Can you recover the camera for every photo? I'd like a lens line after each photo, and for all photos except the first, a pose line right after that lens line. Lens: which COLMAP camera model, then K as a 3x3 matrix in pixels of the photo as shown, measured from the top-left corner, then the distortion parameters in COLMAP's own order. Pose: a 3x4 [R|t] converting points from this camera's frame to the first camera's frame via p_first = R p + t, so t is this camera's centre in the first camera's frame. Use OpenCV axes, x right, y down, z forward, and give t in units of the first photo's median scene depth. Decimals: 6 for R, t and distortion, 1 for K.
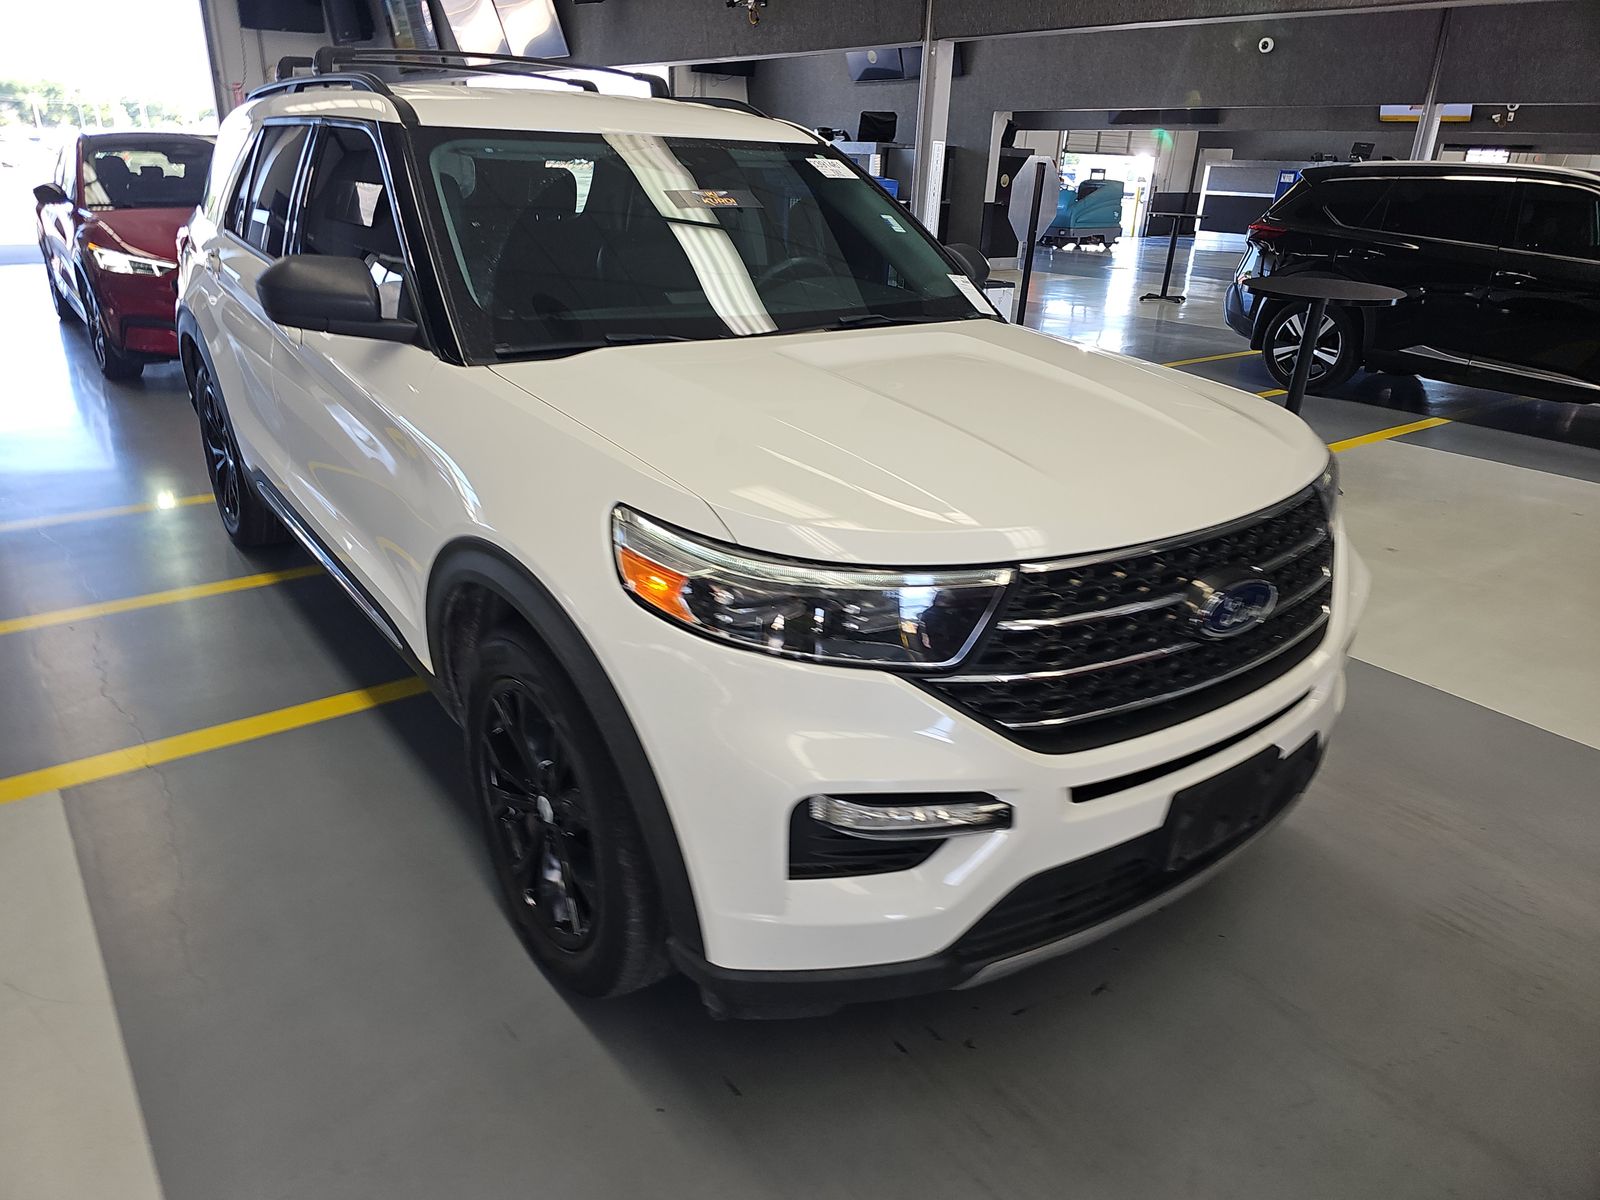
lens RADIAL K [[1077.9, 0, 787.0], [0, 1077.9, 616.0], [0, 0, 1]] dist [0.010948, -0.003185]
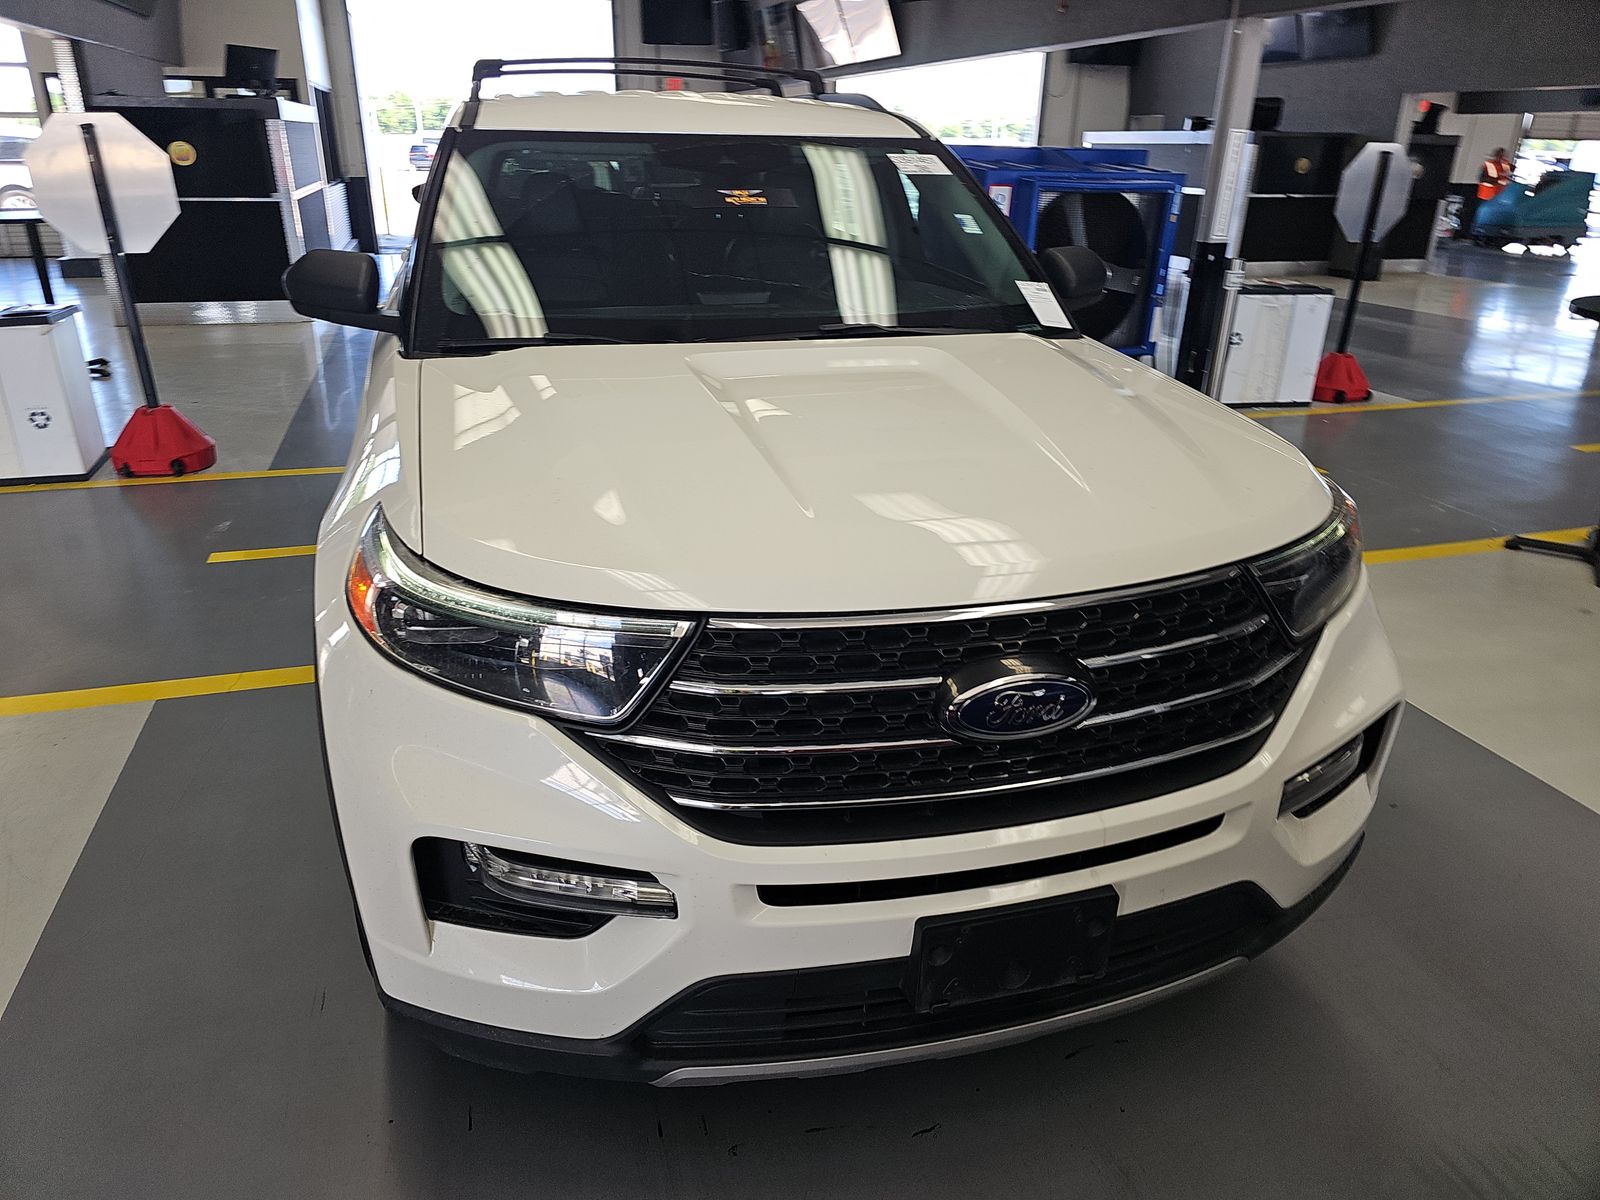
lens RADIAL K [[1077.9, 0, 797.8], [0, 1077.9, 584.9], [0, 0, 1]] dist [0.010948, -0.003185]
pose [[0.931009, 0.120863, -0.344404, 0.522945], [-0.128448, 0.991716, 0.000800, -0.076003], [0.341647, 0.043493, 0.938821, 0.192343]]
